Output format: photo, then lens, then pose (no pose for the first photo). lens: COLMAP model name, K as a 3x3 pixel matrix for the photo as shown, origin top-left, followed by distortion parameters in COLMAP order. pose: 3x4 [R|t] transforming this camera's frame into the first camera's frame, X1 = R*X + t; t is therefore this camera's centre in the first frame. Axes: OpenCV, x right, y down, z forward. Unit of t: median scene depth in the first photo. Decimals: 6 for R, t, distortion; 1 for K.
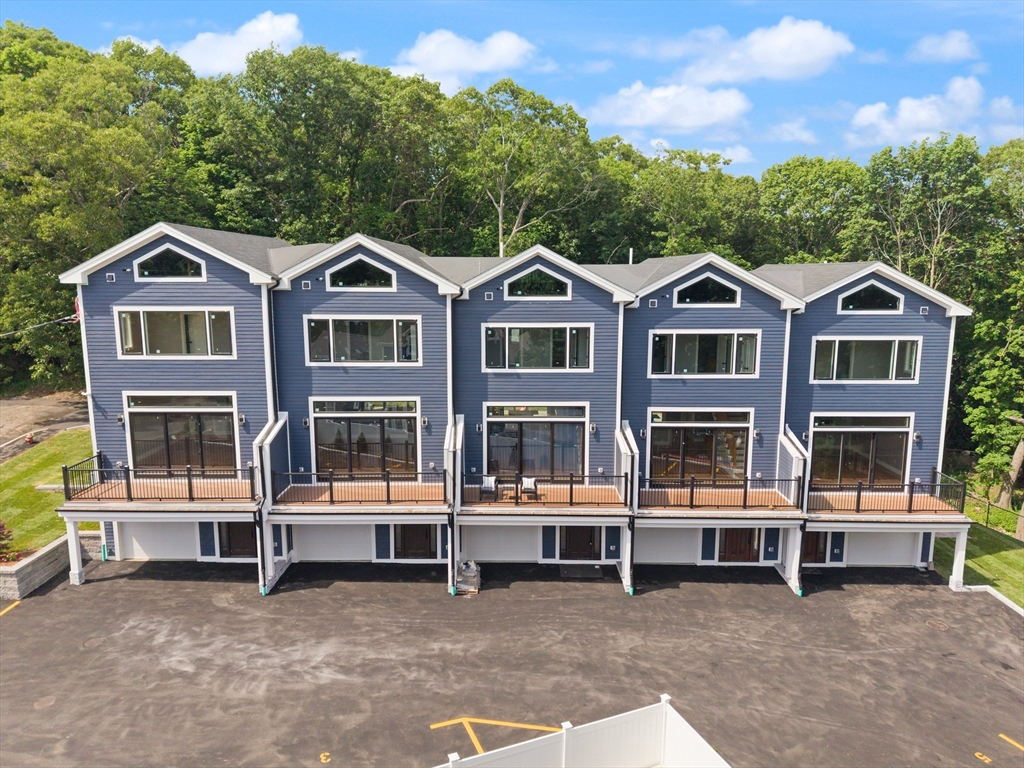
lens RADIAL K [[694.2, 0, 508.9], [0, 694.2, 381.8], [0, 0, 1]] dist [0.026801, -0.025508]
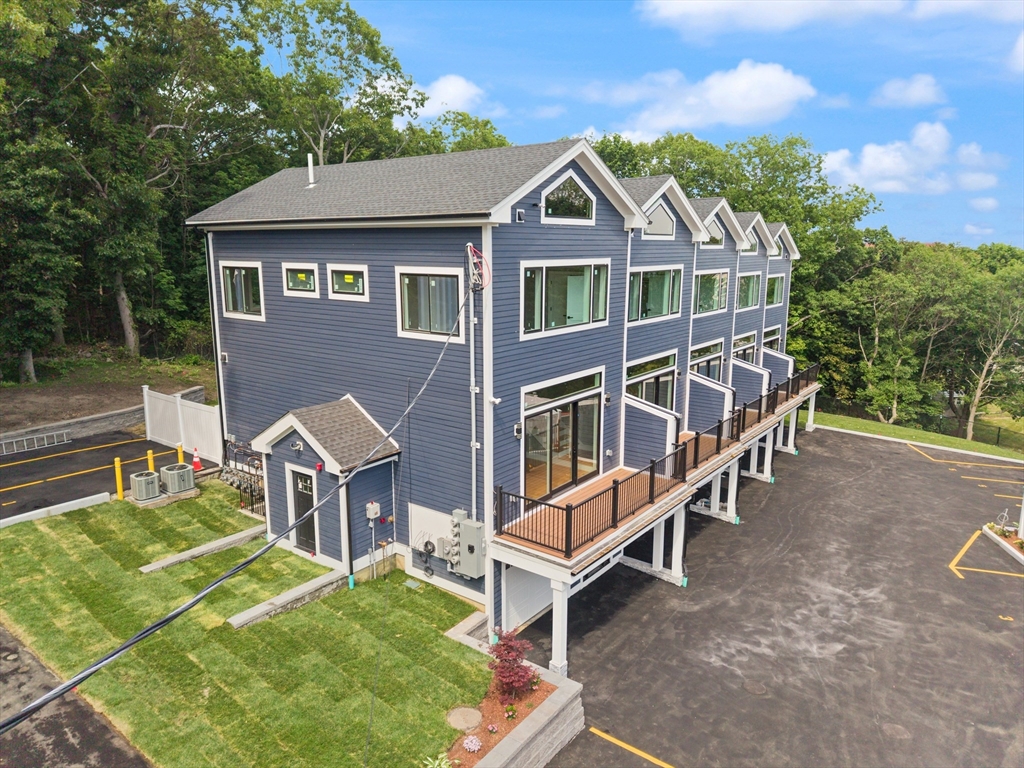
lens RADIAL K [[694.2, 0, 510.1], [0, 694.2, 381.3], [0, 0, 1]] dist [0.026801, -0.025508]
pose [[0.597650, -0.152267, 0.787165, -1.079338], [0.122077, 0.987635, 0.098359, -0.059775], [-0.792409, 0.037311, 0.608848, 0.599485]]
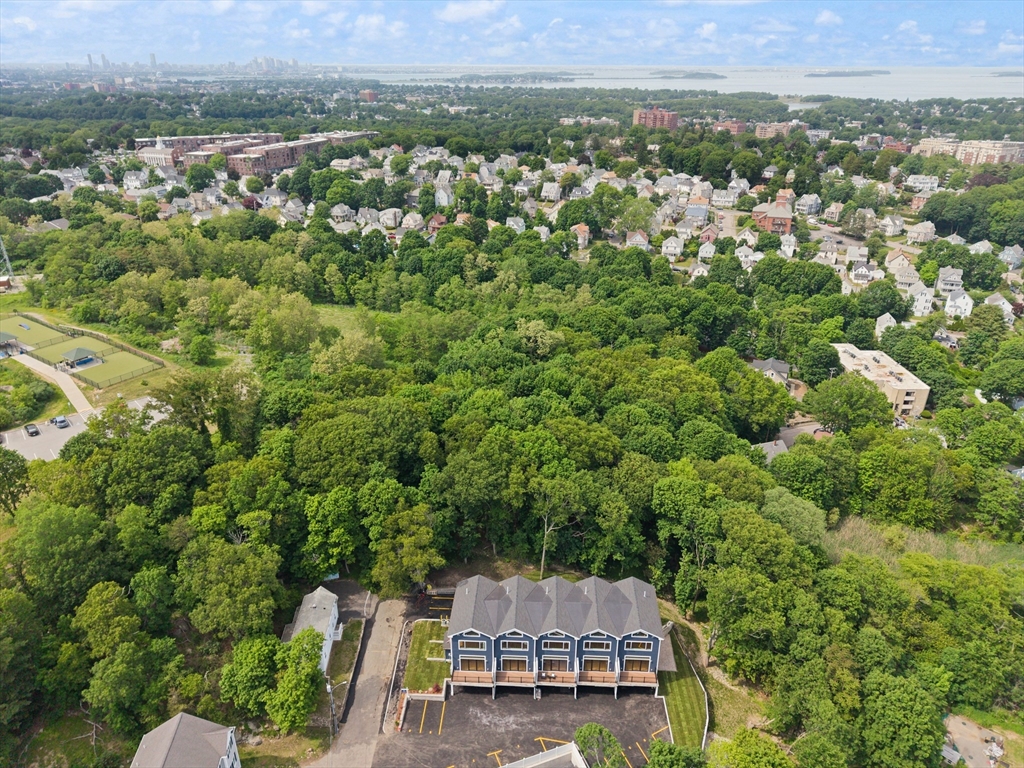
lens RADIAL K [[694.2, 0, 510.0], [0, 694.2, 380.0], [0, 0, 1]] dist [0.026801, -0.025508]
pose [[0.998865, 0.017906, -0.044148, -0.079609], [-0.006097, 0.967104, 0.254307, -2.724708], [0.047249, -0.253749, 0.966115, -2.717610]]
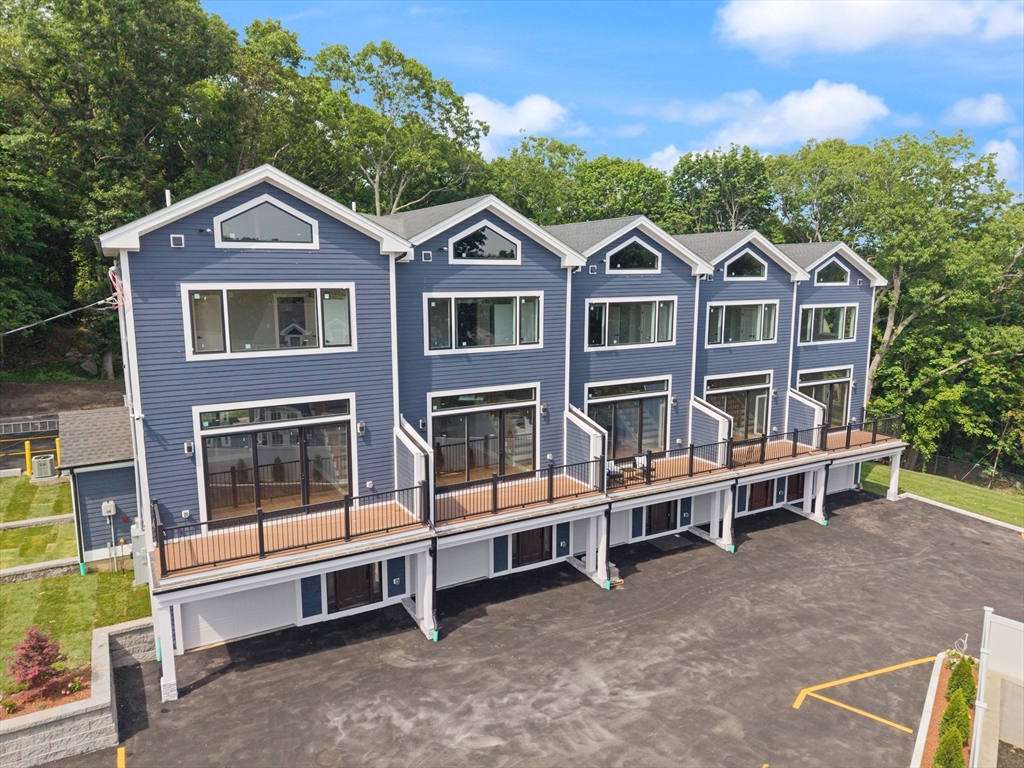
lens RADIAL K [[694.2, 0, 511.0], [0, 694.2, 381.4], [0, 0, 1]] dist [0.026801, -0.025508]
pose [[0.865736, -0.079178, 0.494199, -0.617219], [0.077840, 0.996693, 0.023326, -0.003312], [-0.494412, 0.018275, 0.869036, 0.243287]]
